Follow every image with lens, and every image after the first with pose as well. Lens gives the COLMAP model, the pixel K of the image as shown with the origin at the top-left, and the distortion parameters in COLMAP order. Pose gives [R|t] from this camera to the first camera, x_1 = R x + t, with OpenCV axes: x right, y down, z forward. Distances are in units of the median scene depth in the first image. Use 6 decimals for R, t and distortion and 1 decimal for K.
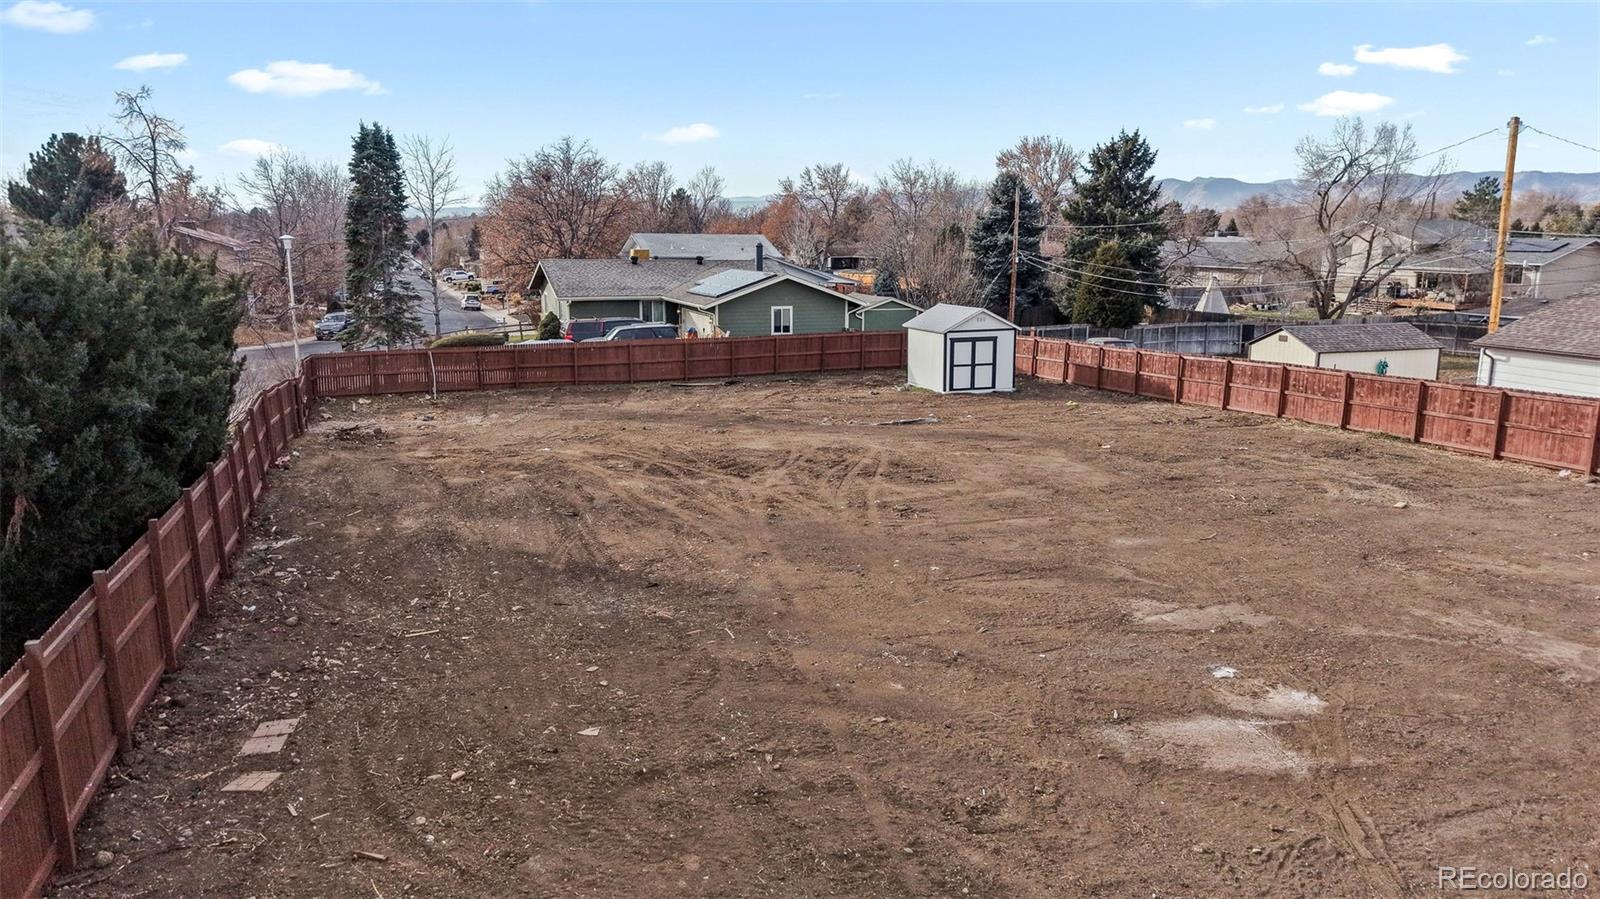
lens RADIAL K [[1083.7, 0, 791.2], [0, 1083.7, 450.5], [0, 0, 1]] dist [0.034901, -0.033774]
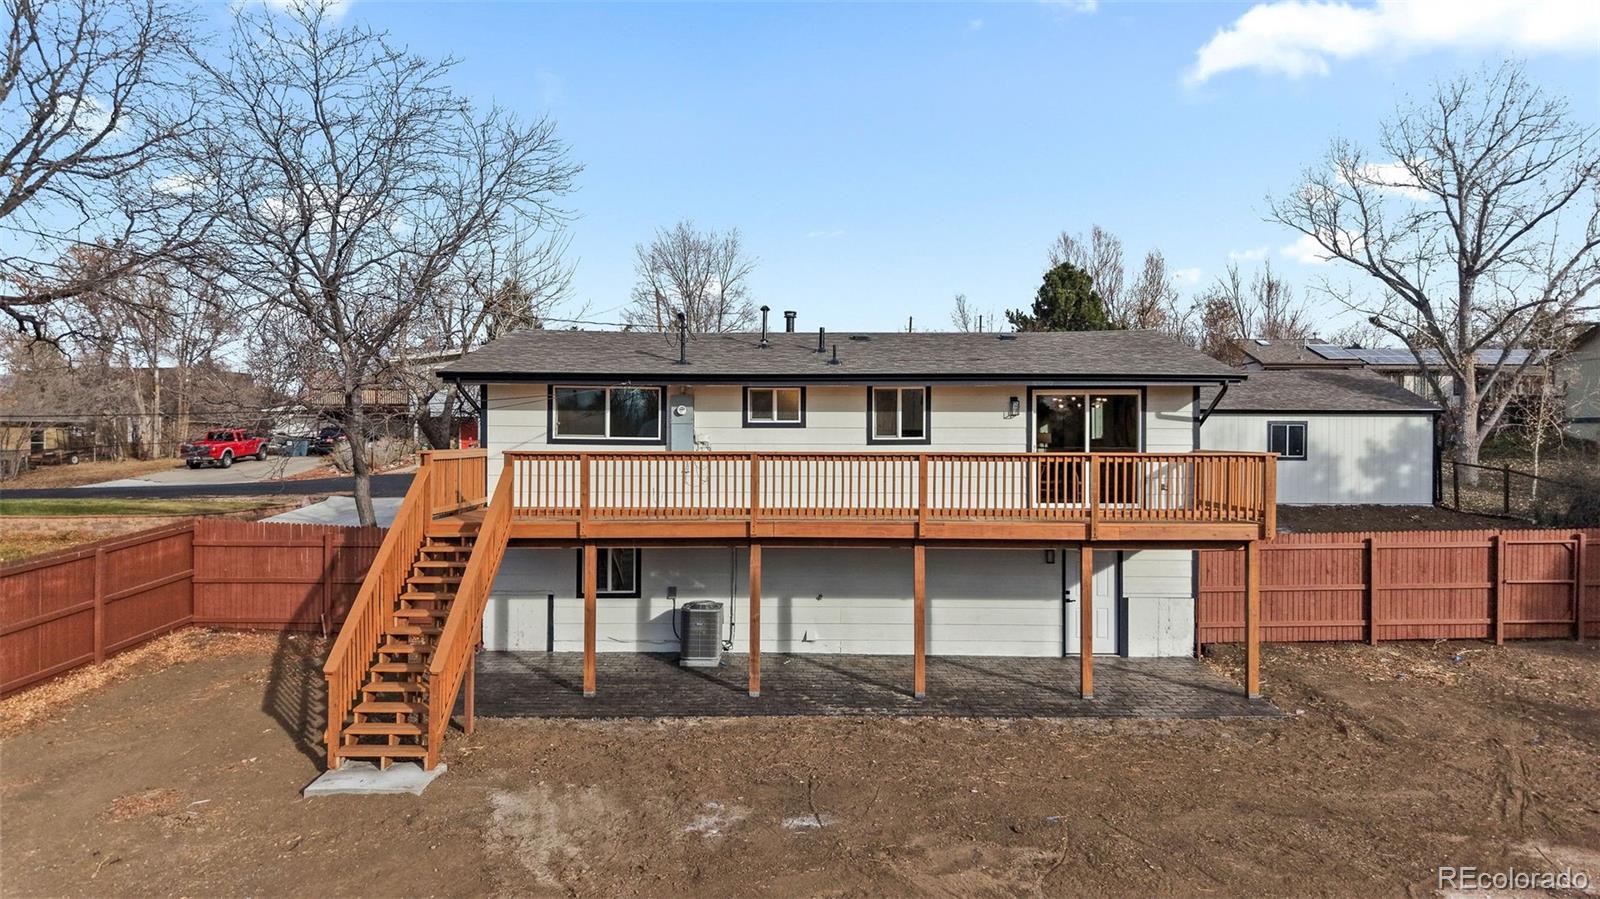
lens RADIAL K [[1083.7, 0, 795.9], [0, 1083.7, 433.8], [0, 0, 1]] dist [0.034901, -0.033774]
pose [[-0.925095, -0.007702, 0.379657, 0.552080], [0.067453, 0.980561, 0.184253, -0.215842], [-0.373696, 0.196061, -0.906593, 1.596183]]
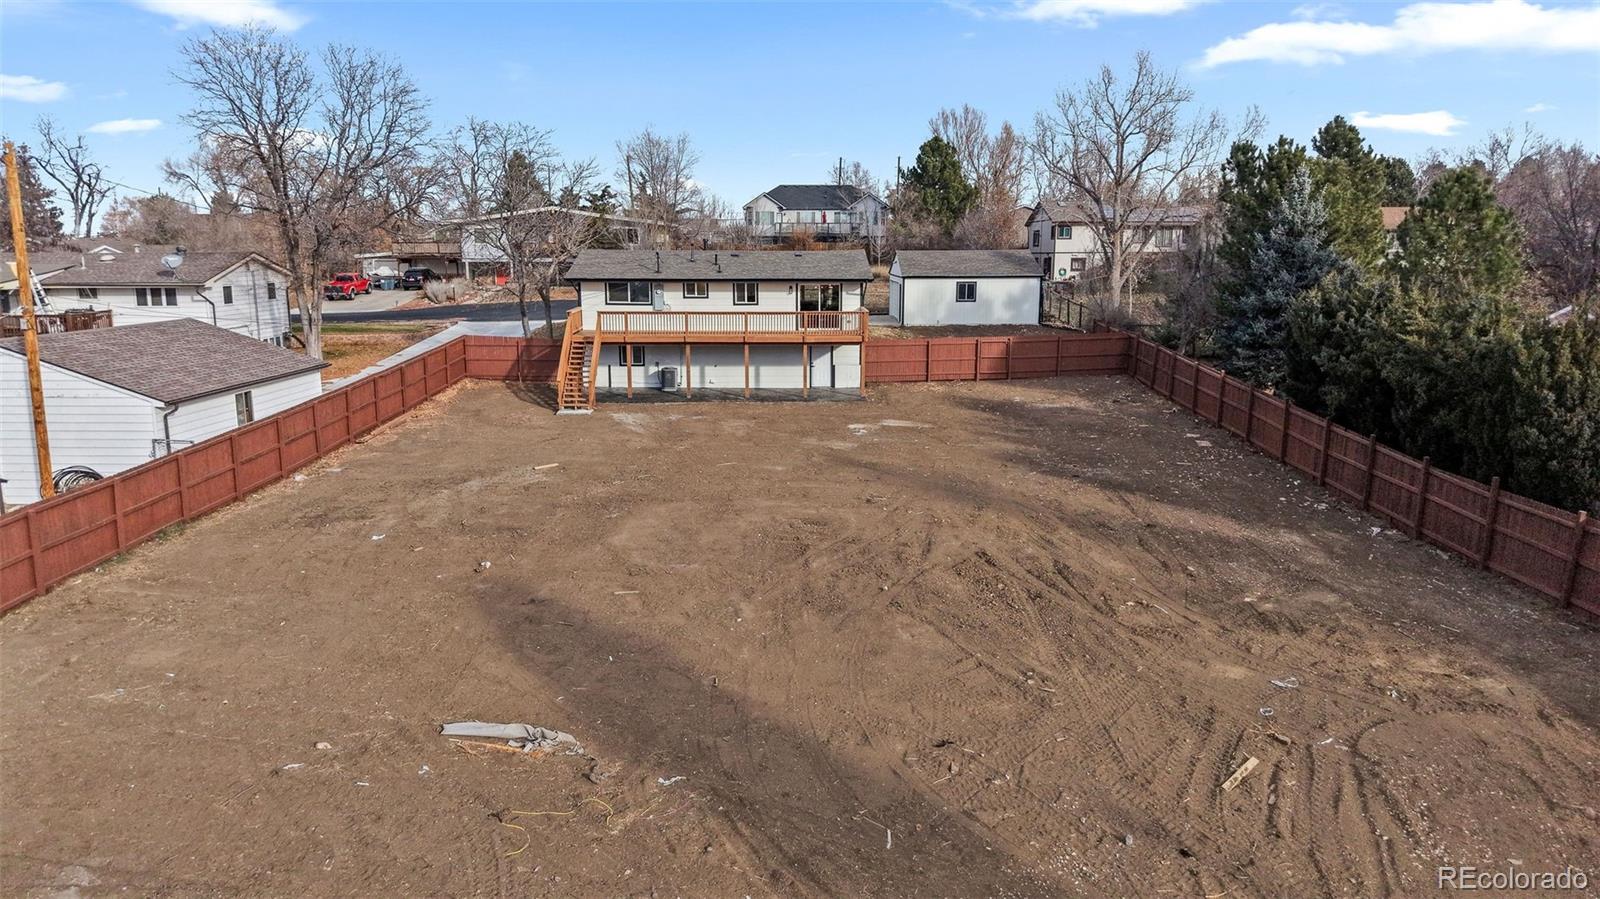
lens RADIAL K [[1083.7, 0, 799.0], [0, 1083.7, 464.2], [0, 0, 1]] dist [0.034901, -0.033774]
pose [[-0.937778, -0.075305, 0.338971, -0.383257], [0.063227, 0.922848, 0.379940, -0.755010], [-0.341431, 0.377732, -0.860665, 3.351783]]
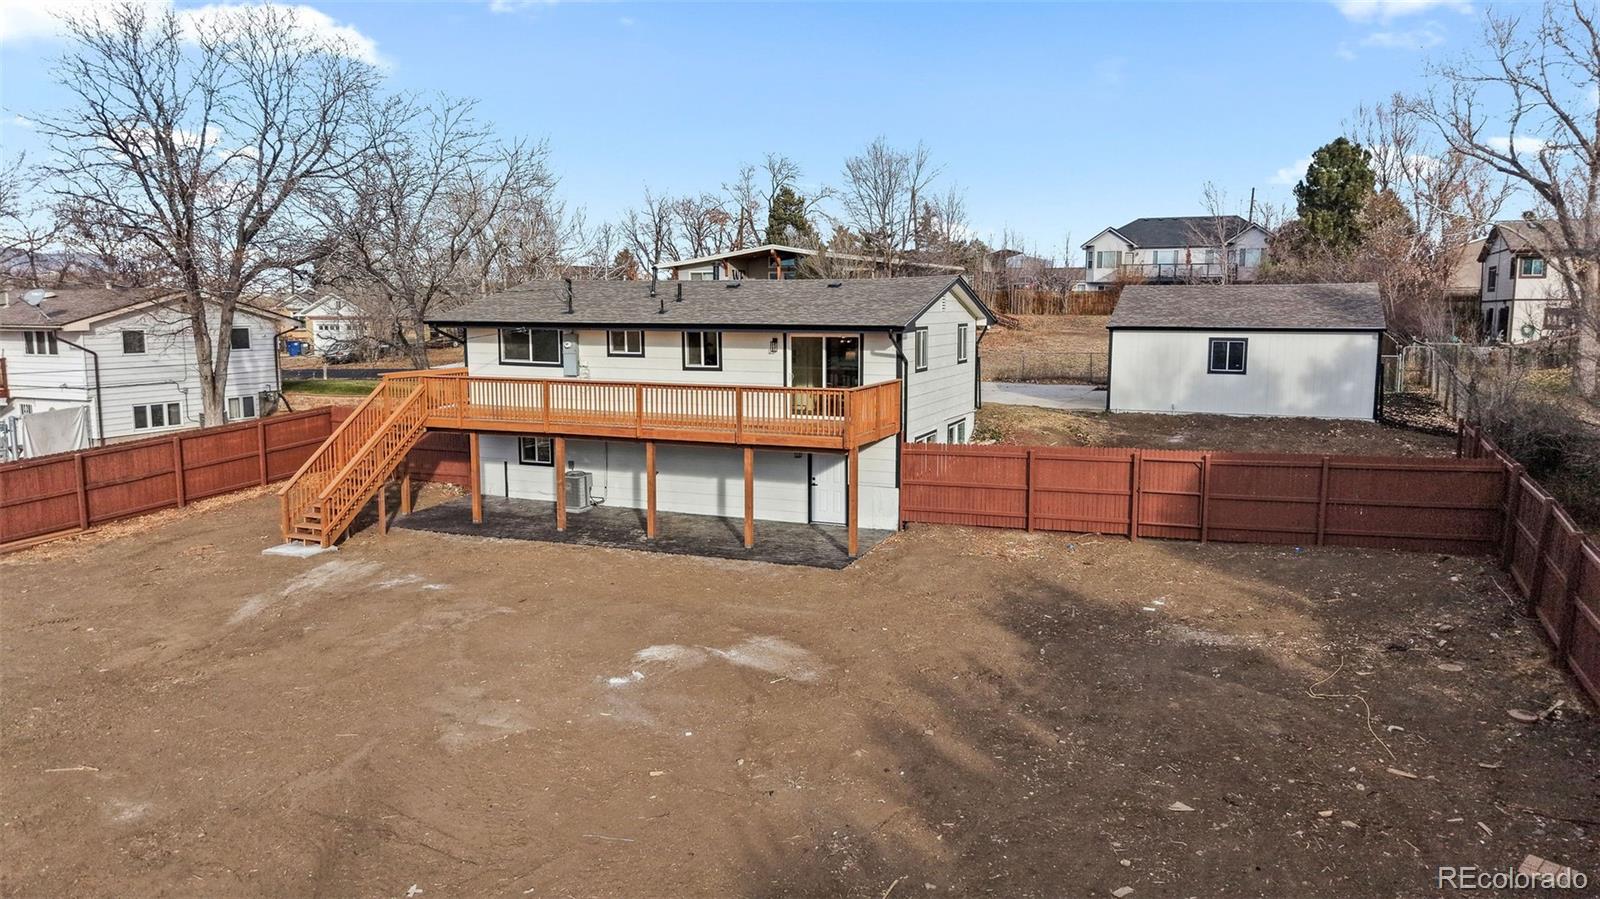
lens RADIAL K [[1083.7, 0, 799.4], [0, 1083.7, 437.7], [0, 0, 1]] dist [0.034901, -0.033774]
pose [[-0.712096, -0.092111, 0.696014, -0.506468], [0.135203, 0.954809, 0.264687, -0.316394], [-0.688941, 0.282586, -0.667462, 1.533466]]
